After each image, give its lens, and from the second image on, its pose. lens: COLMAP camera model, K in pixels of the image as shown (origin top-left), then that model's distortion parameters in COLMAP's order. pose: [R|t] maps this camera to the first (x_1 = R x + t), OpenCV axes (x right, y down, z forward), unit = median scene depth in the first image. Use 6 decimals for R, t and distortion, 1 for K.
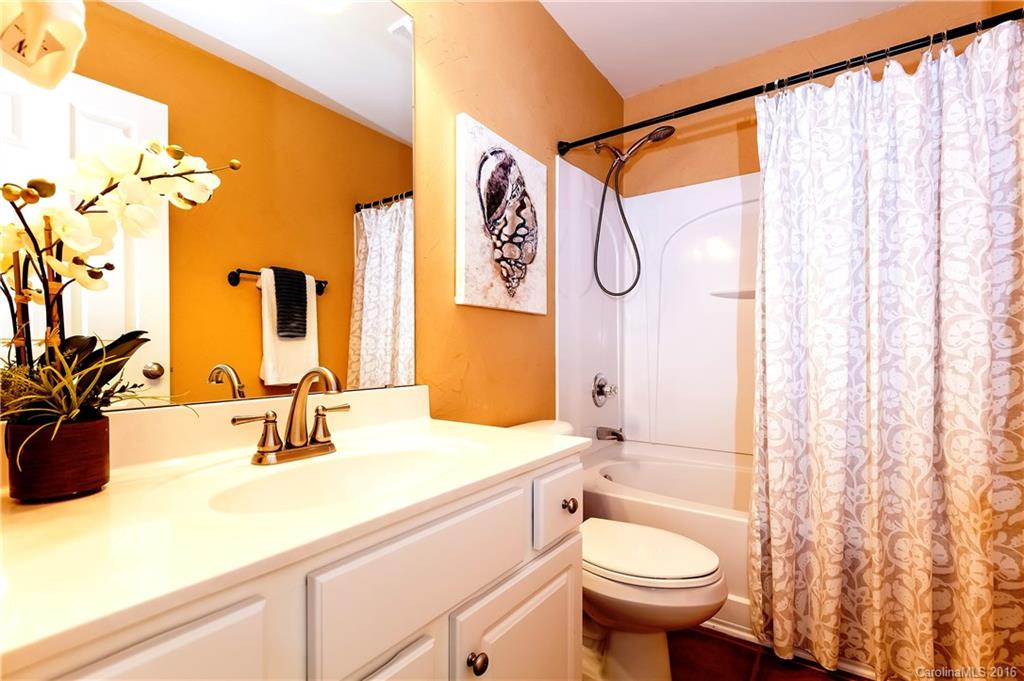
lens RADIAL K [[462.2, 0, 511.1], [0, 462.2, 346.7], [0, 0, 1]] dist [0.004225, 0.000000]
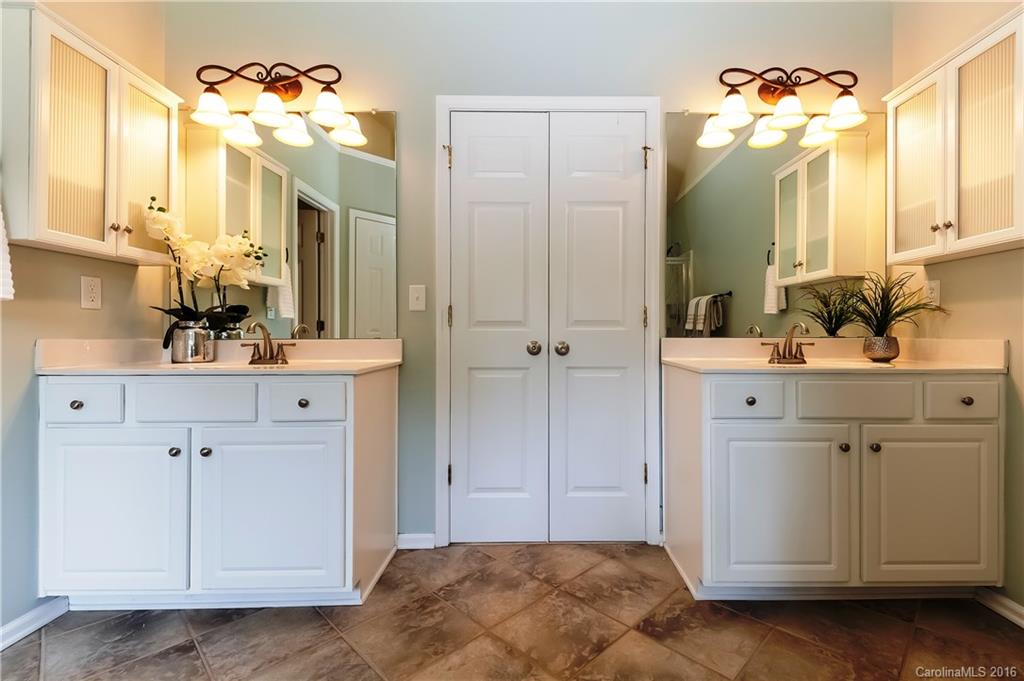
lens RADIAL K [[462.2, 0, 510.3], [0, 462.2, 336.9], [0, 0, 1]] dist [0.004225, 0.000000]
pose [[0.581943, -0.002873, -0.813224, 0.572574], [-0.004230, 0.999970, -0.006560, 0.126513], [0.813219, 0.007257, 0.581913, -1.379077]]
